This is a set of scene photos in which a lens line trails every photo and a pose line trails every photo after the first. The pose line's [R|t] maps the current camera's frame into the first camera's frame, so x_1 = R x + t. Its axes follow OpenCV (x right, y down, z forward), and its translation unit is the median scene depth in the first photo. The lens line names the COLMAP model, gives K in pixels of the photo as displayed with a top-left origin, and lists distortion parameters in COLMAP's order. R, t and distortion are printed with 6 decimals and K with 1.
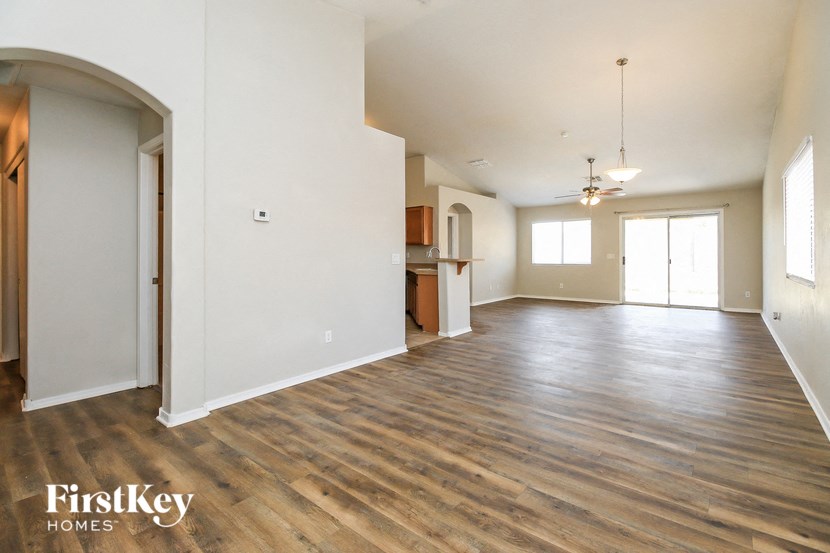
lens RADIAL K [[377.5, 0, 421.1], [0, 377.5, 254.5], [0, 0, 1]] dist [-0.002109, -0.002858]
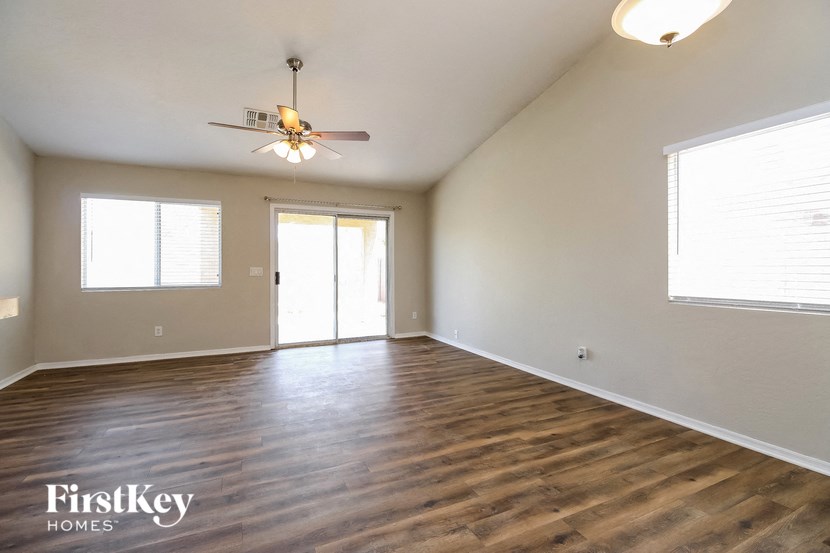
lens RADIAL K [[377.5, 0, 406.6], [0, 377.5, 269.2], [0, 0, 1]] dist [-0.002109, -0.002858]
pose [[0.433592, 0.002144, 0.901107, 0.078284], [-0.004748, 0.999989, -0.000094, 0.000357], [-0.901097, -0.004238, 0.433598, 0.576611]]
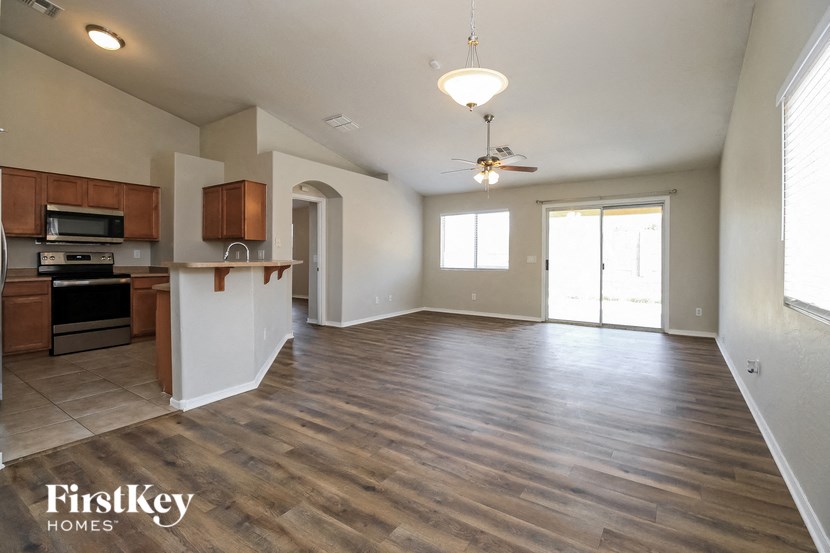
lens RADIAL K [[377.5, 0, 425.6], [0, 377.5, 257.3], [0, 0, 1]] dist [-0.002109, -0.002858]
pose [[0.994846, 0.008721, 0.101026, 0.229665], [-0.009236, 0.999947, 0.004632, -0.000373], [-0.100980, -0.005541, 0.994873, 0.282756]]
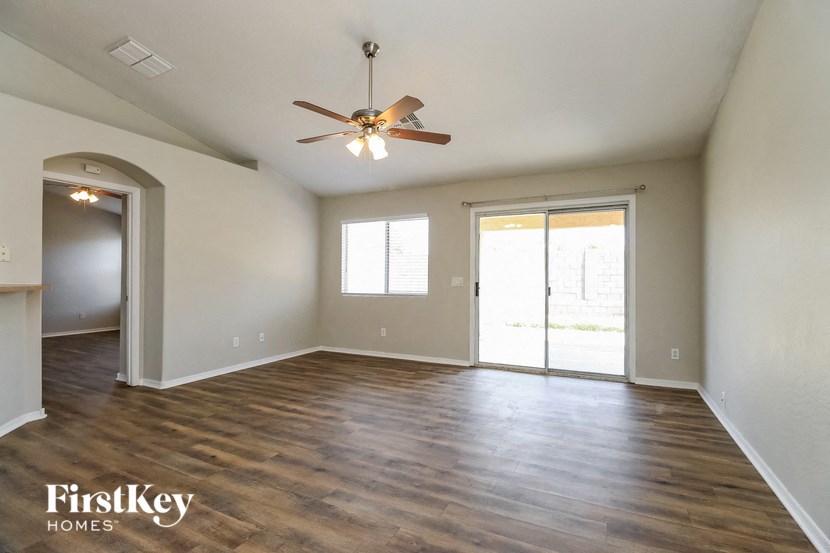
lens RADIAL K [[377.5, 0, 427.8], [0, 377.5, 275.1], [0, 0, 1]] dist [-0.002109, -0.002858]
pose [[0.971760, 0.010145, 0.235754, 0.354747], [-0.008583, 0.999934, -0.007652, 0.000213], [-0.235817, 0.005413, 0.971783, 0.499945]]
